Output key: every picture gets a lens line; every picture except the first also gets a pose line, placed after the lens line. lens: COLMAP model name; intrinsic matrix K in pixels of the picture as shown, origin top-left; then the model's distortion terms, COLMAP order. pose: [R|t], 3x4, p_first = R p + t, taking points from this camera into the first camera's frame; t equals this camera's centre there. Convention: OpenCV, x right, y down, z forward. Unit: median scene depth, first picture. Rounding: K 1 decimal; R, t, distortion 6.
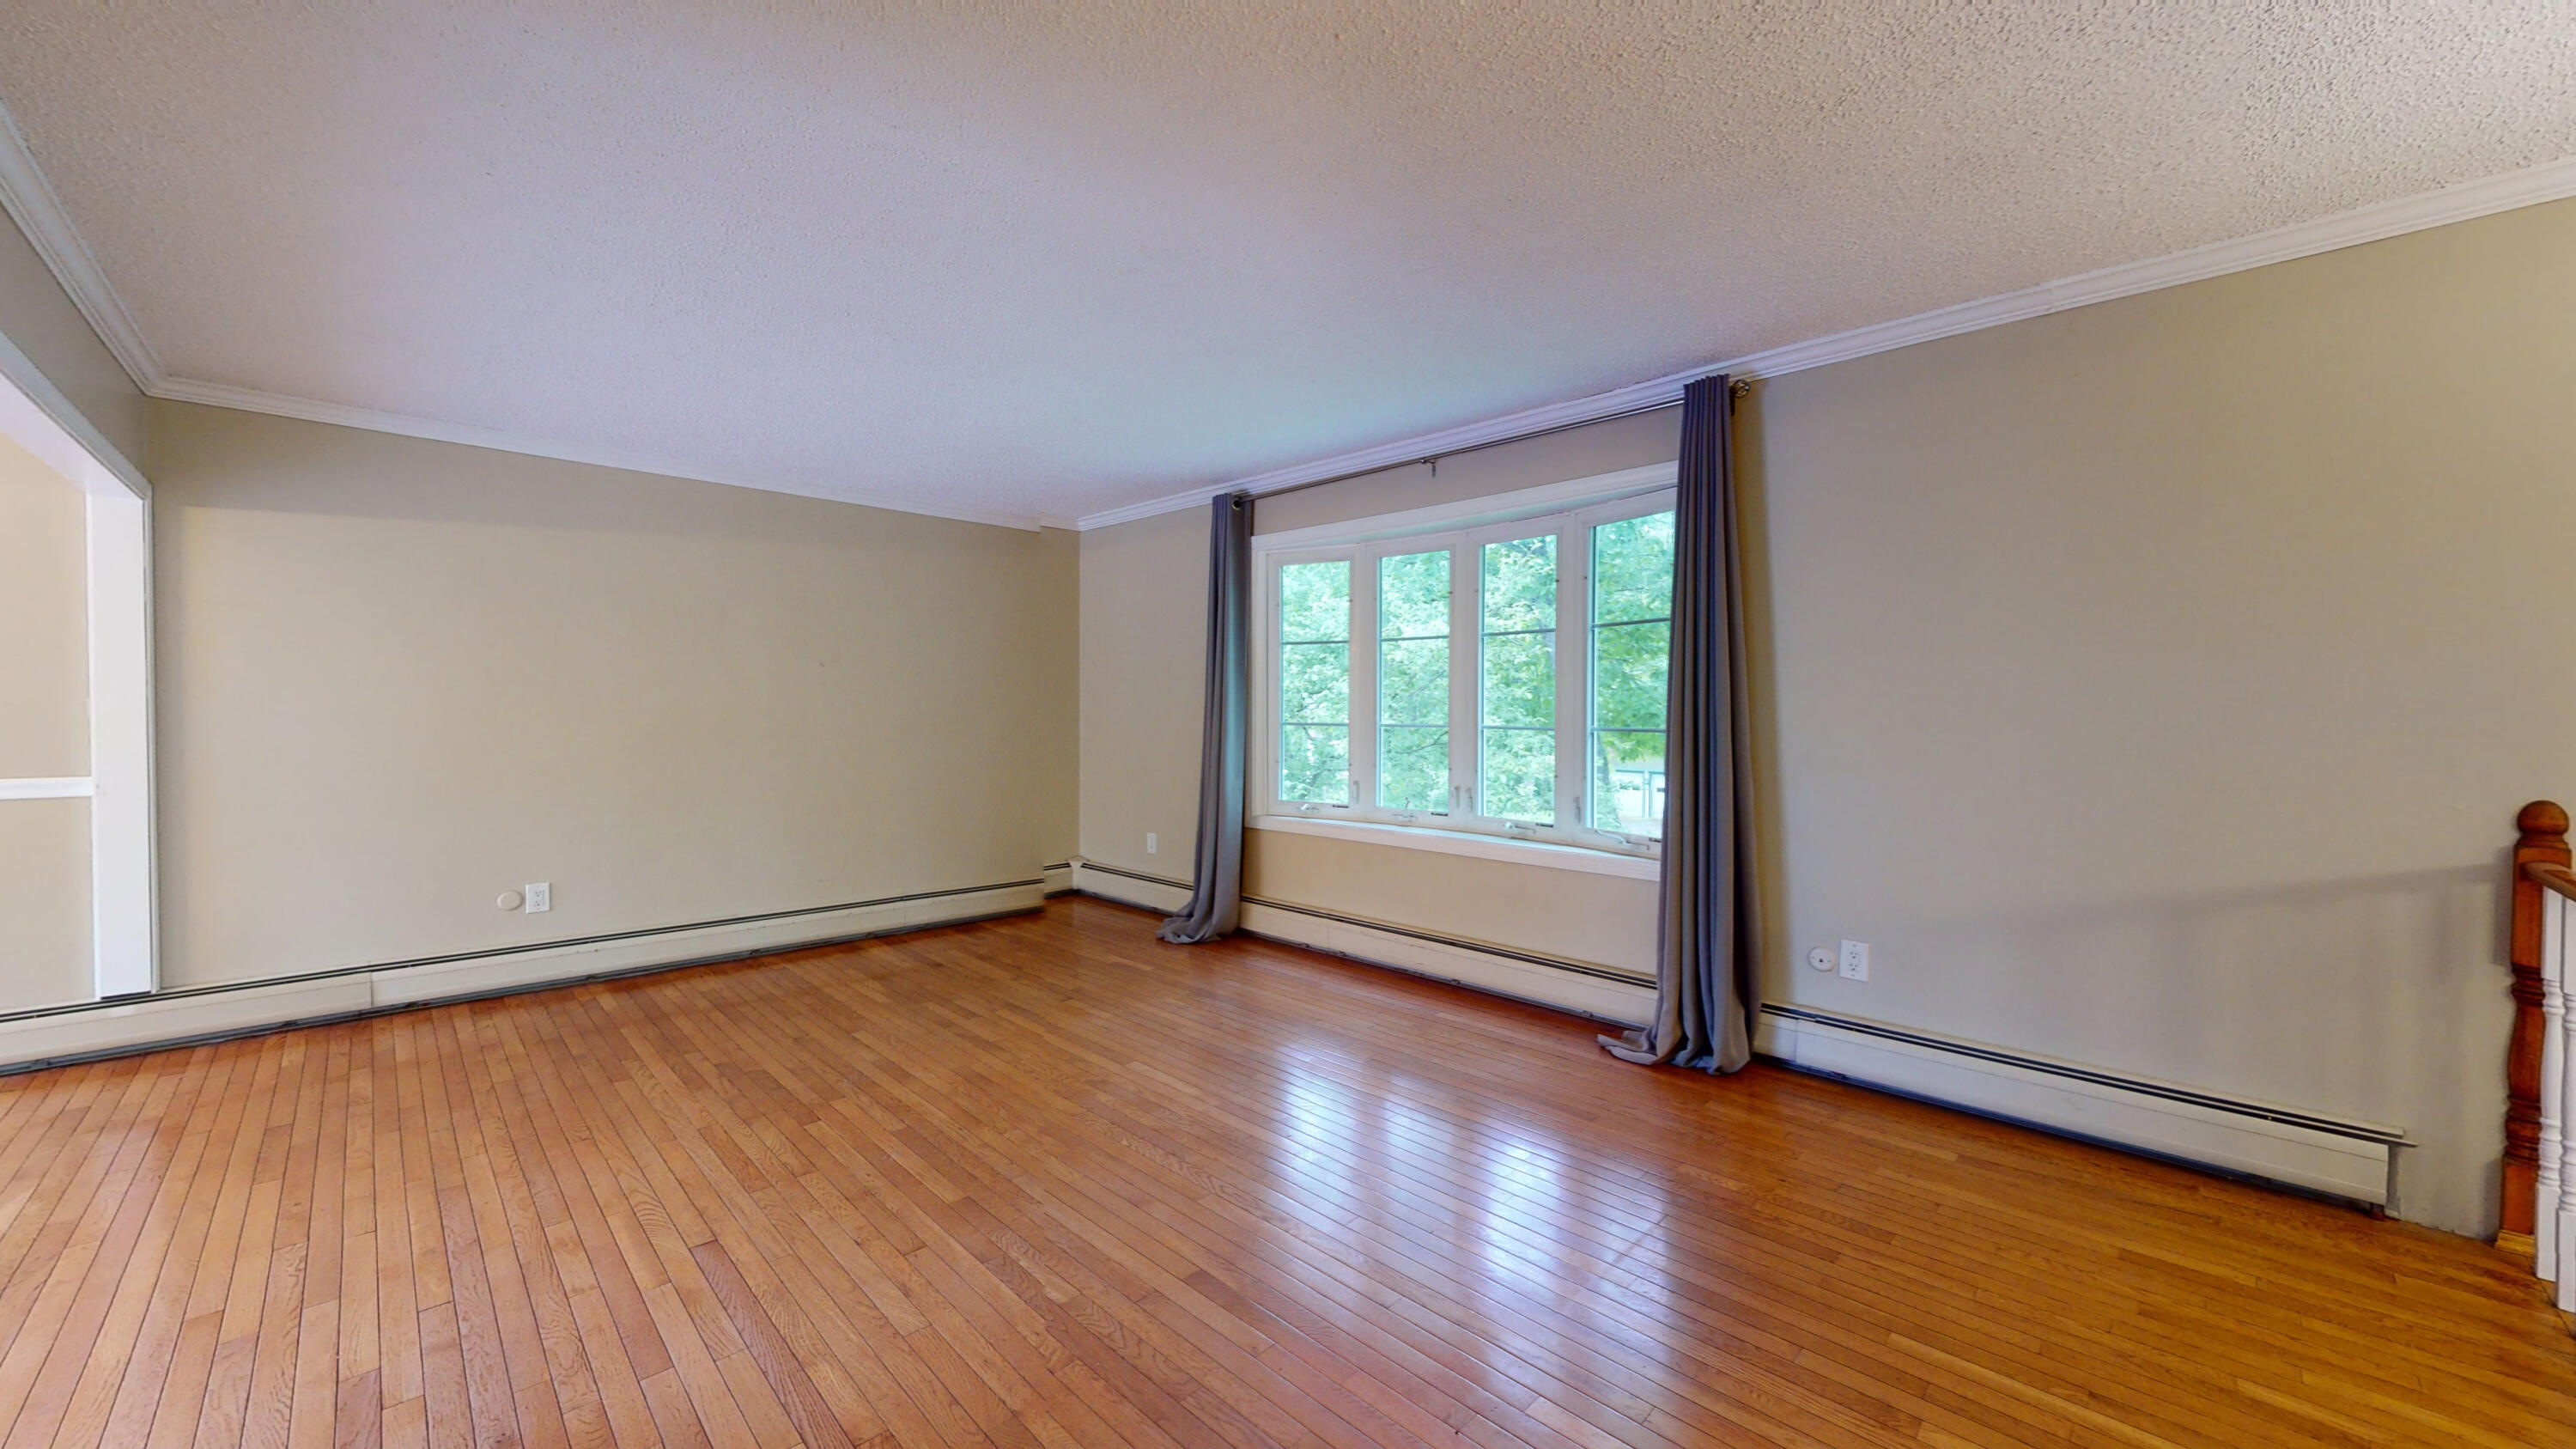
lens RADIAL K [[947.0, 0, 1286.3], [0, 947.0, 729.4], [0, 0, 1]] dist [0.008309, -0.002227]
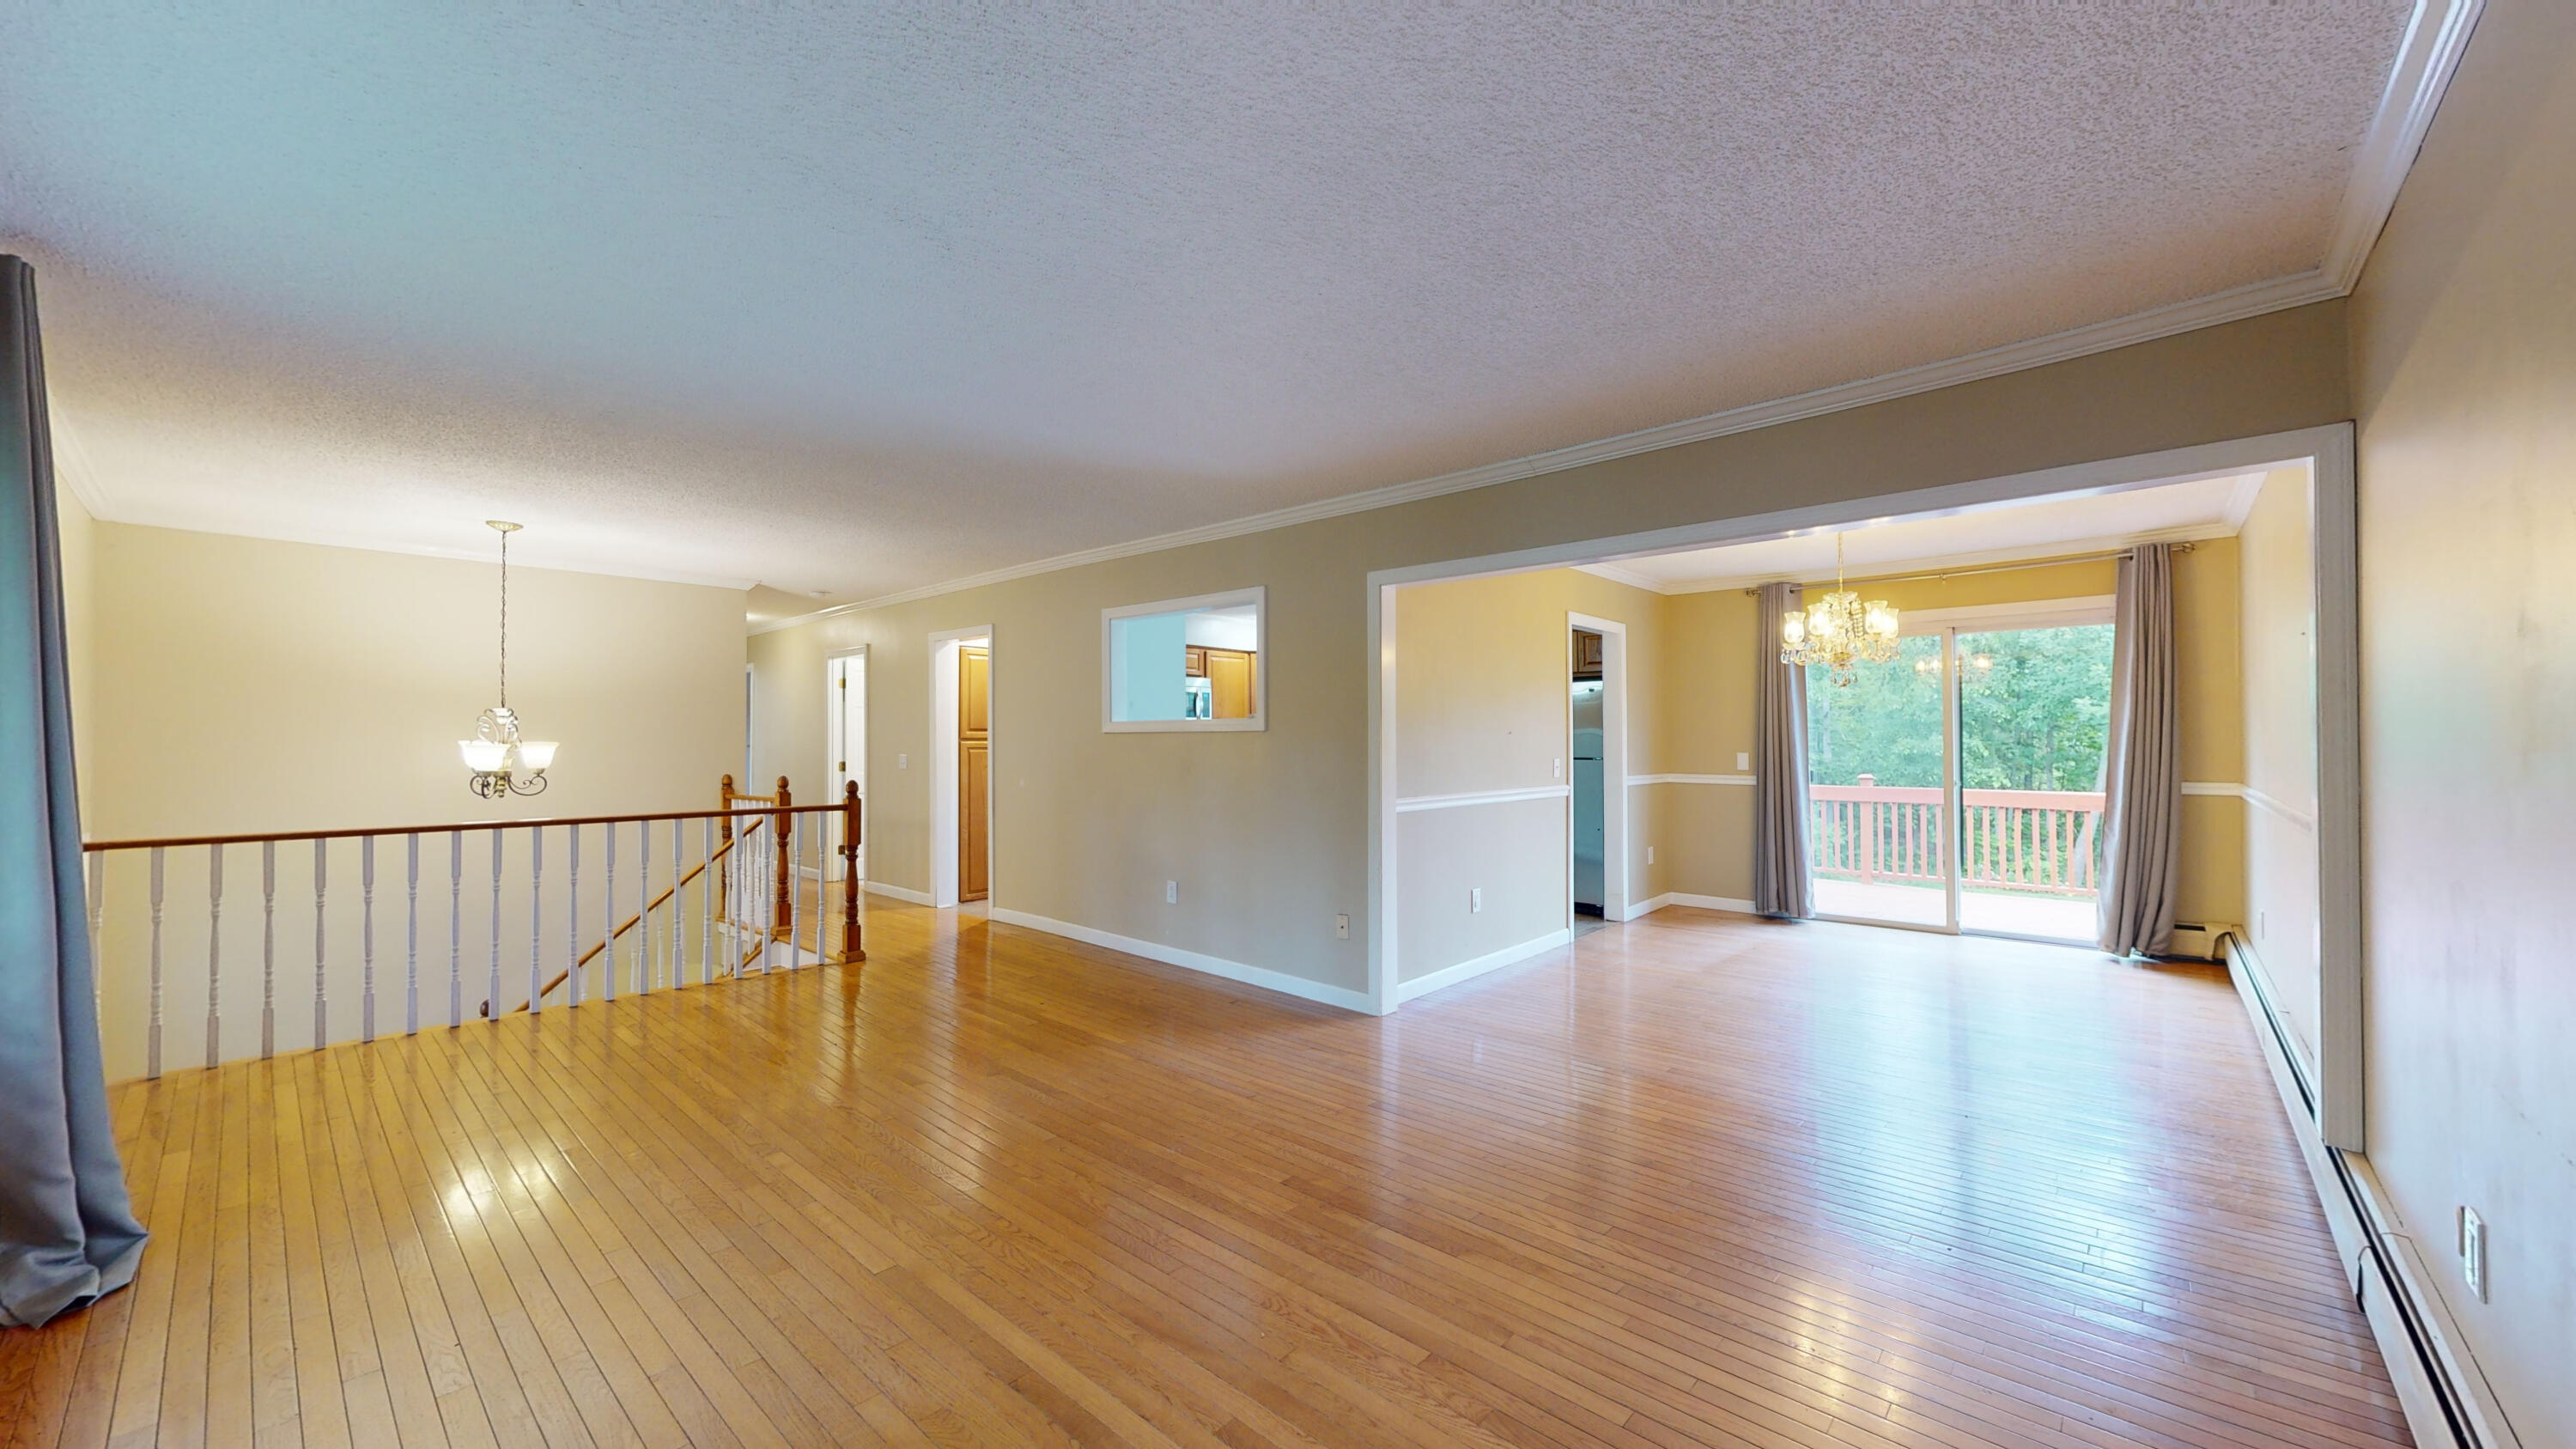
lens RADIAL K [[947.0, 0, 1286.3], [0, 947.0, 729.4], [0, 0, 1]] dist [0.008309, -0.002227]
pose [[-0.997719, -0.002067, -0.067477, -0.343797], [-0.002559, 0.999971, 0.007208, -0.031848], [0.067460, 0.007364, -0.997695, 1.518113]]
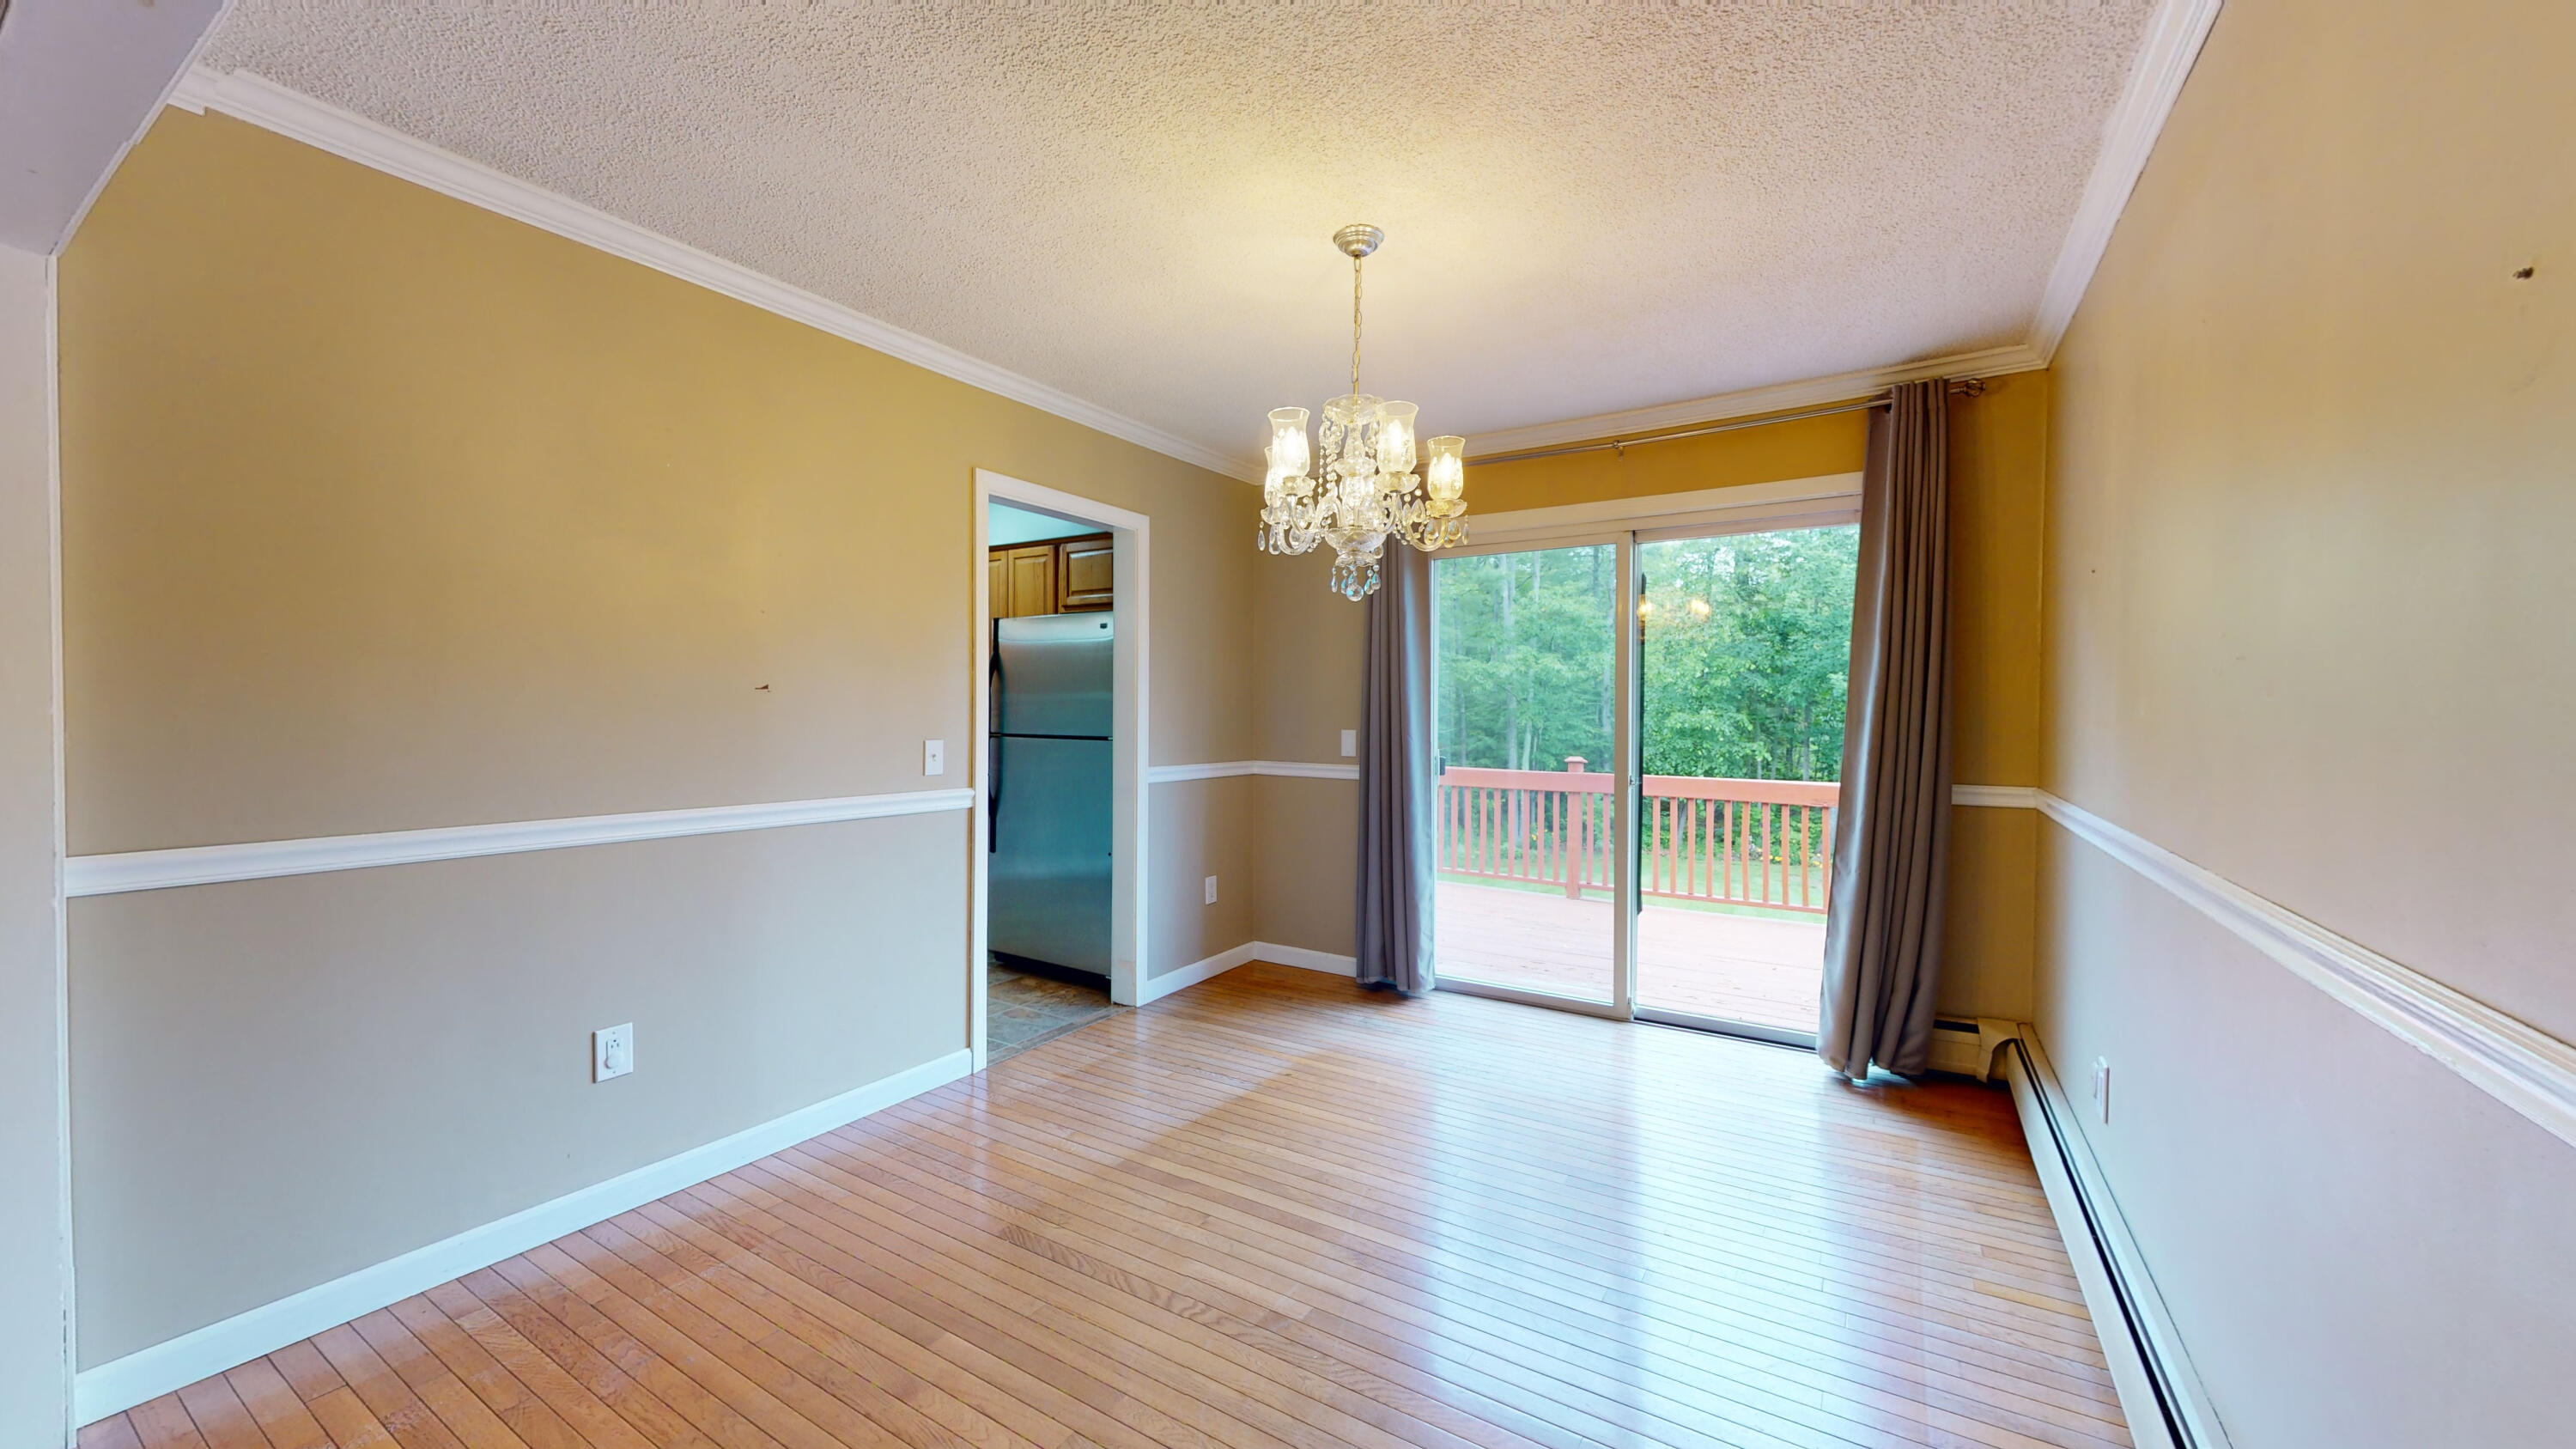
lens RADIAL K [[947.0, 0, 1286.3], [0, 947.0, 729.4], [0, 0, 1]] dist [0.008309, -0.002227]
pose [[-0.971985, -0.004147, -0.235004, -1.007880], [-0.013135, 0.999240, 0.036691, -0.017828], [0.234674, 0.038750, -0.971302, 0.862336]]
